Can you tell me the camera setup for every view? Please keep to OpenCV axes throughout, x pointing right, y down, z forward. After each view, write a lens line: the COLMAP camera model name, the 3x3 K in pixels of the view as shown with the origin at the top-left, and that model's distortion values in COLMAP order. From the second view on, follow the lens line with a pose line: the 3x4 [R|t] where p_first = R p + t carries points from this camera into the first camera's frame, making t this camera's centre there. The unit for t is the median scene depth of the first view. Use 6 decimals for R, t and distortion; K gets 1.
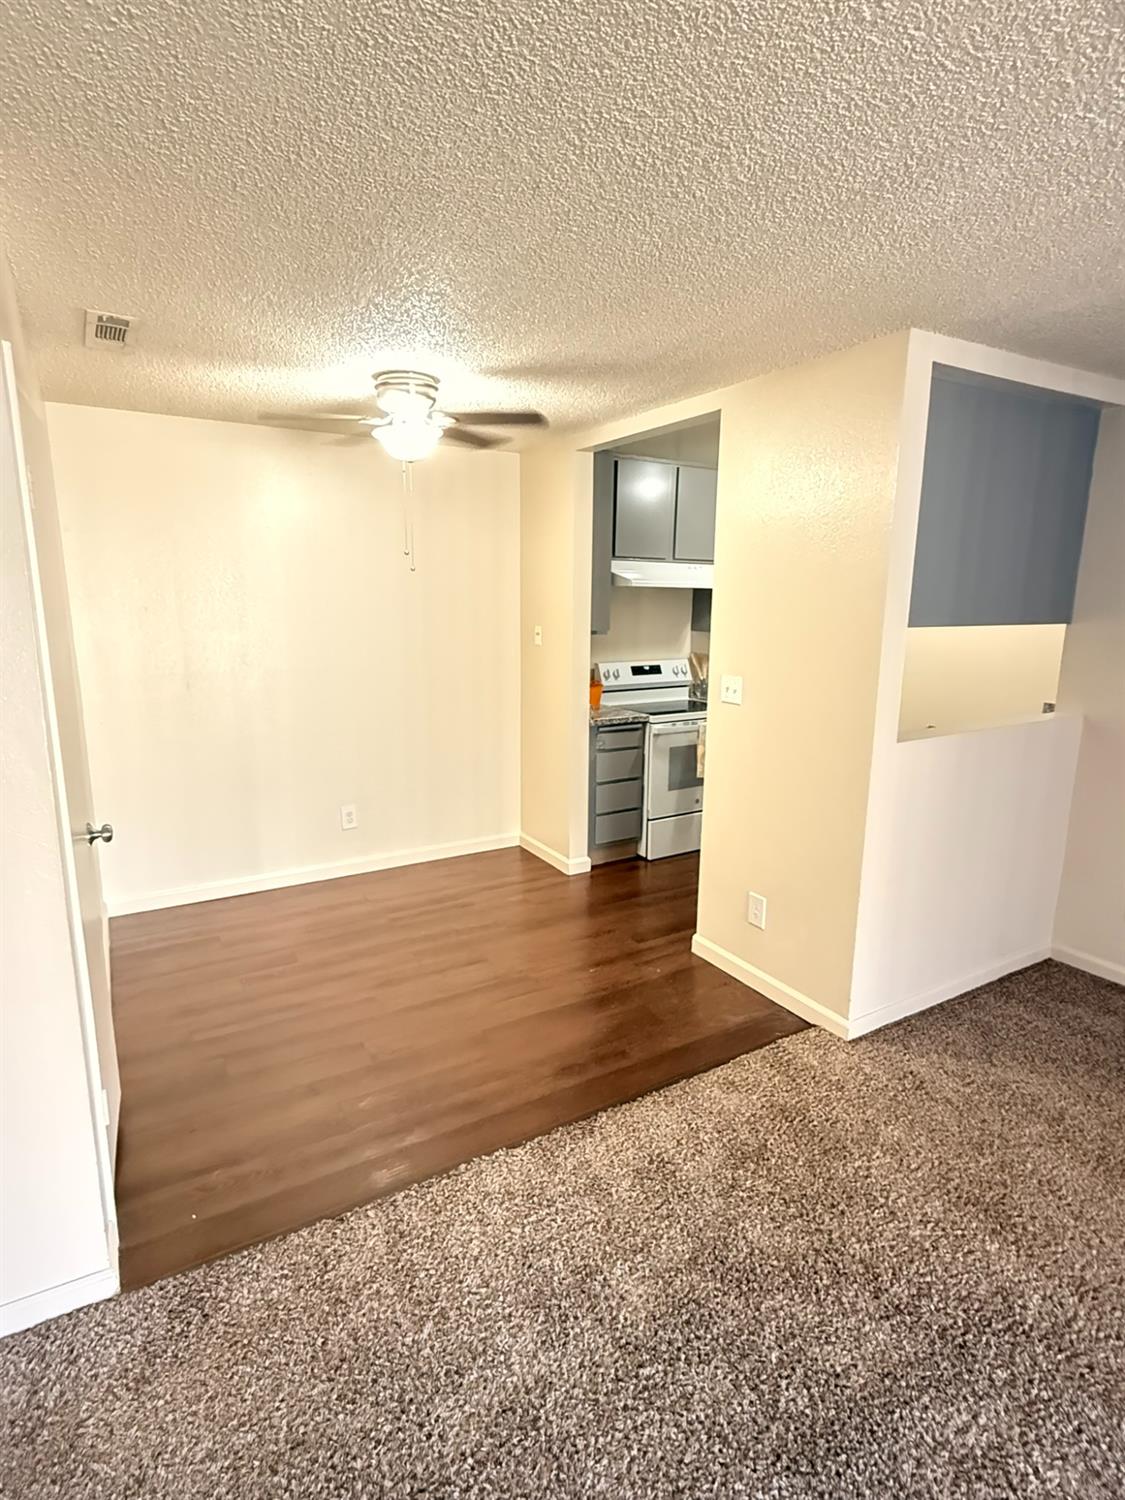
lens RADIAL K [[776.9, 0, 564.3], [0, 776.9, 756.7], [0, 0, 1]] dist [0.002424, 0.000403]
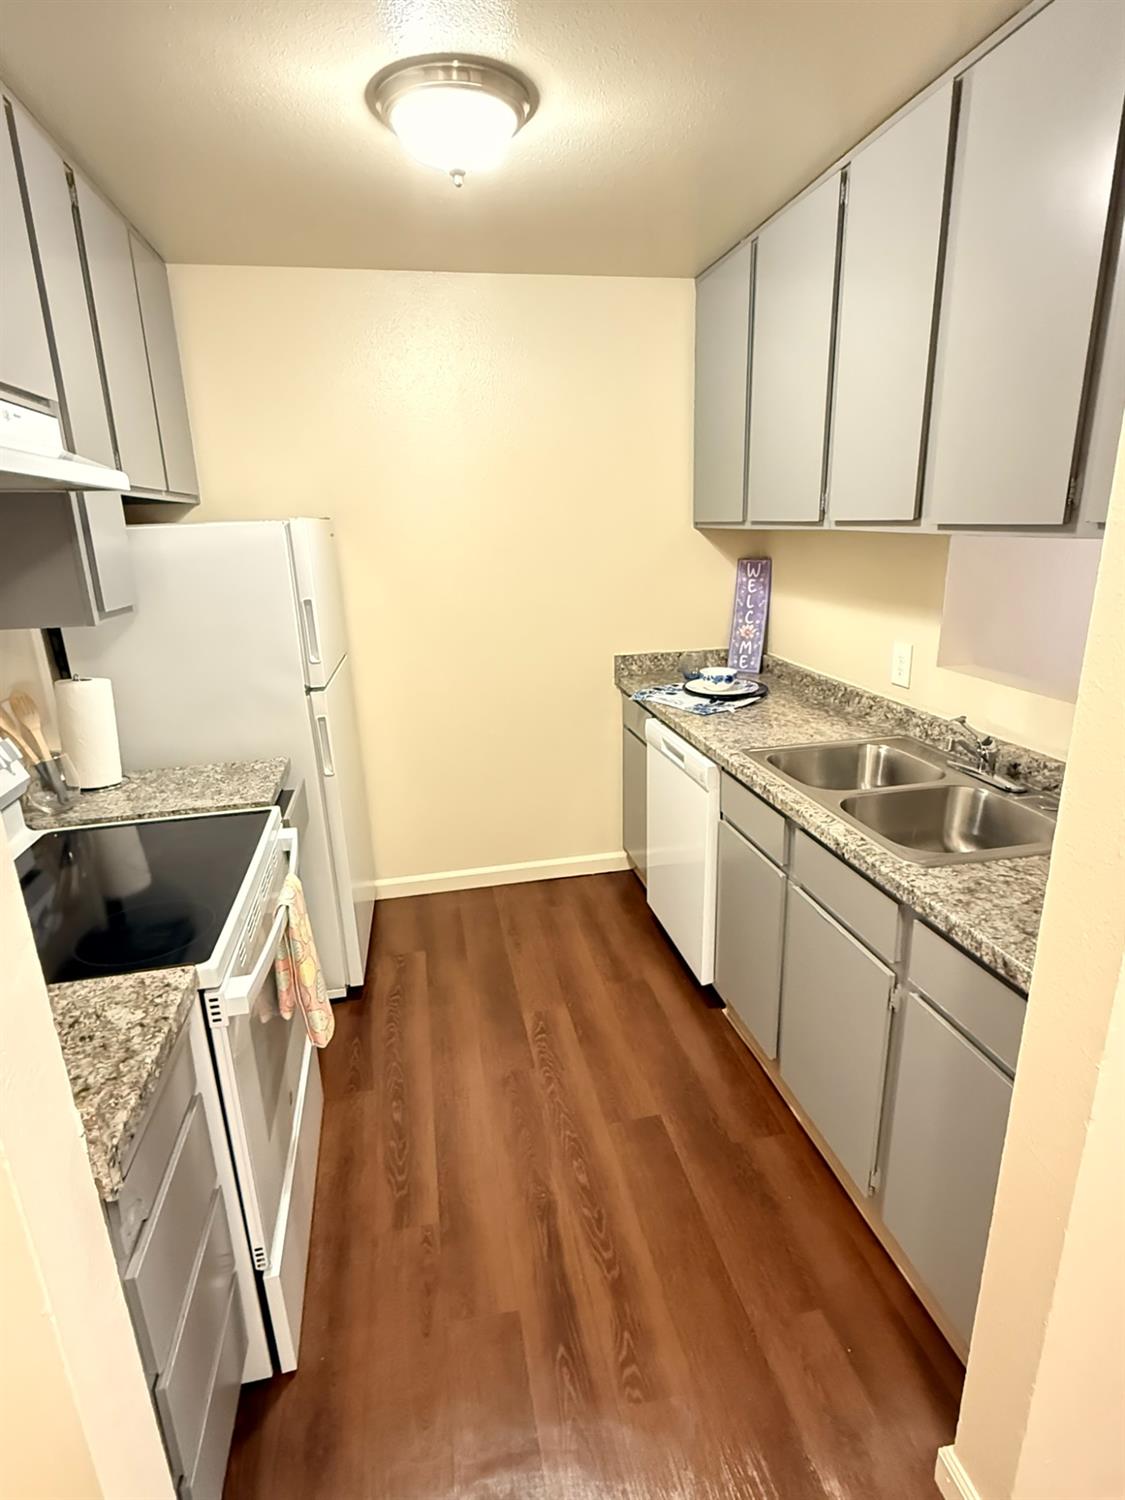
lens RADIAL K [[776.9, 0, 564.3], [0, 776.9, 756.7], [0, 0, 1]] dist [0.002424, 0.000403]
pose [[0.322030, -0.293029, 0.900239, -0.061752], [0.222187, 0.947728, 0.229007, -0.141539], [-0.920288, 0.126274, 0.370304, 0.711177]]
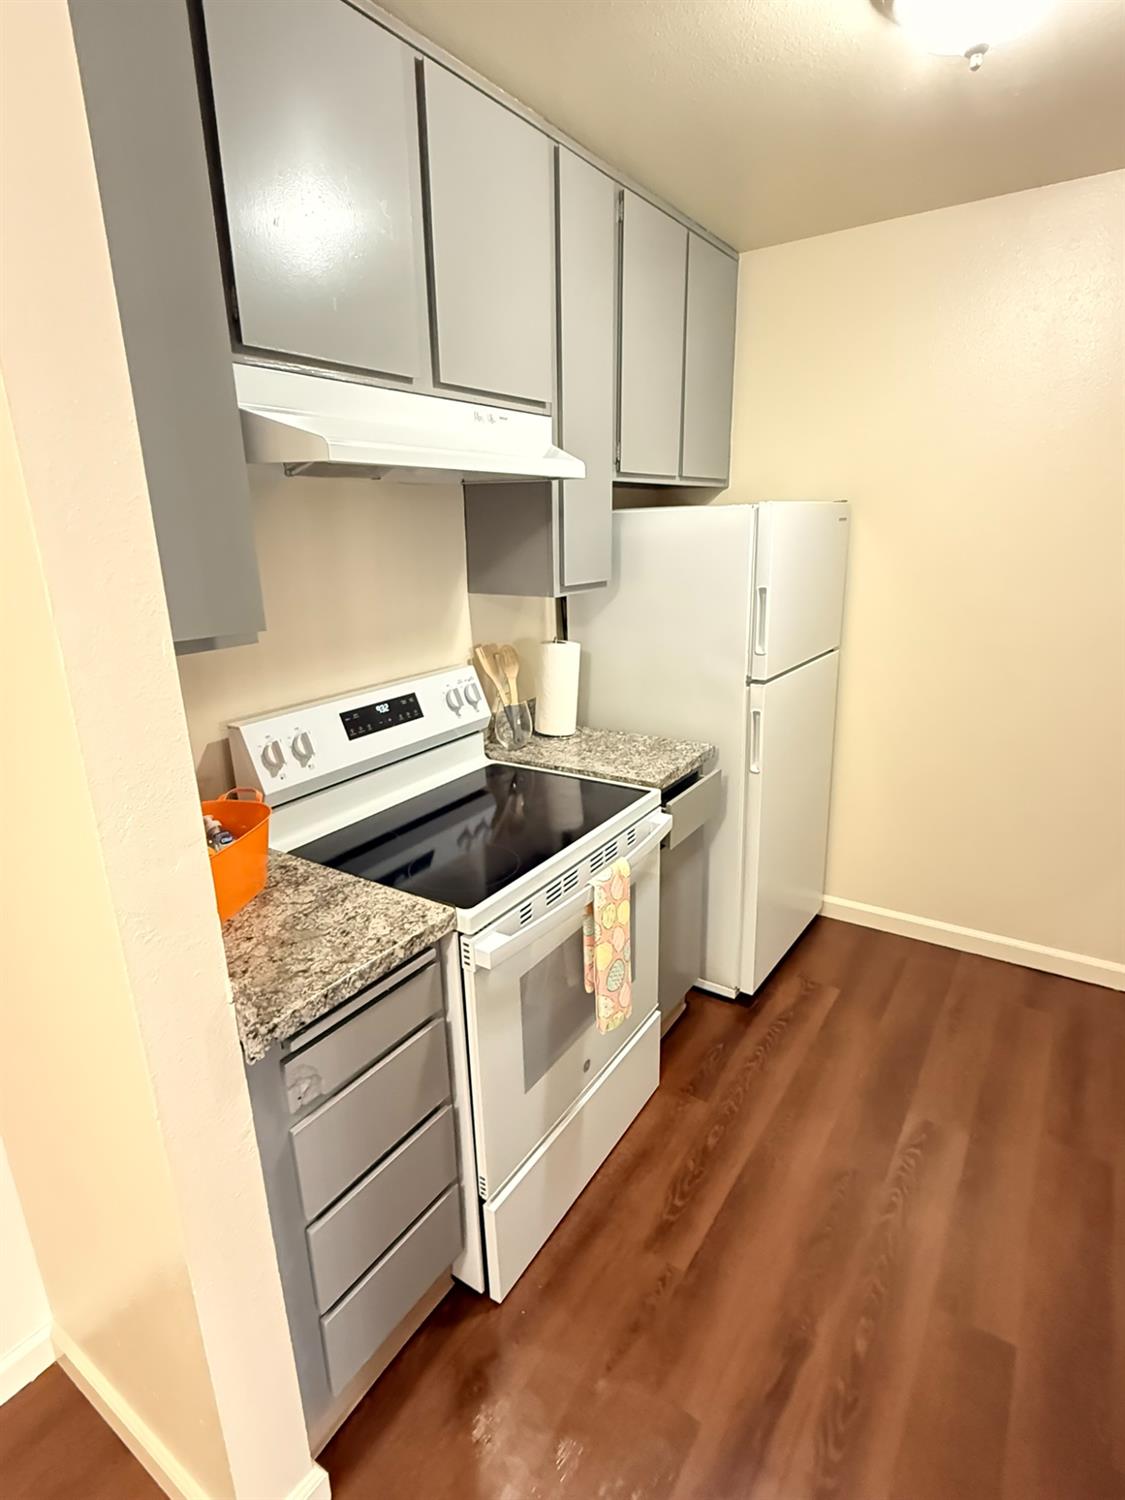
lens RADIAL K [[775.0, 0, 562.5], [0, 775.0, 750.0], [0, 0, 1]] dist [0.001567, 0.001320]
pose [[0.902196, -0.152746, 0.403375, 0.033783], [0.118623, 0.987001, 0.108435, -0.129183], [-0.414694, -0.049980, 0.908587, 0.657415]]
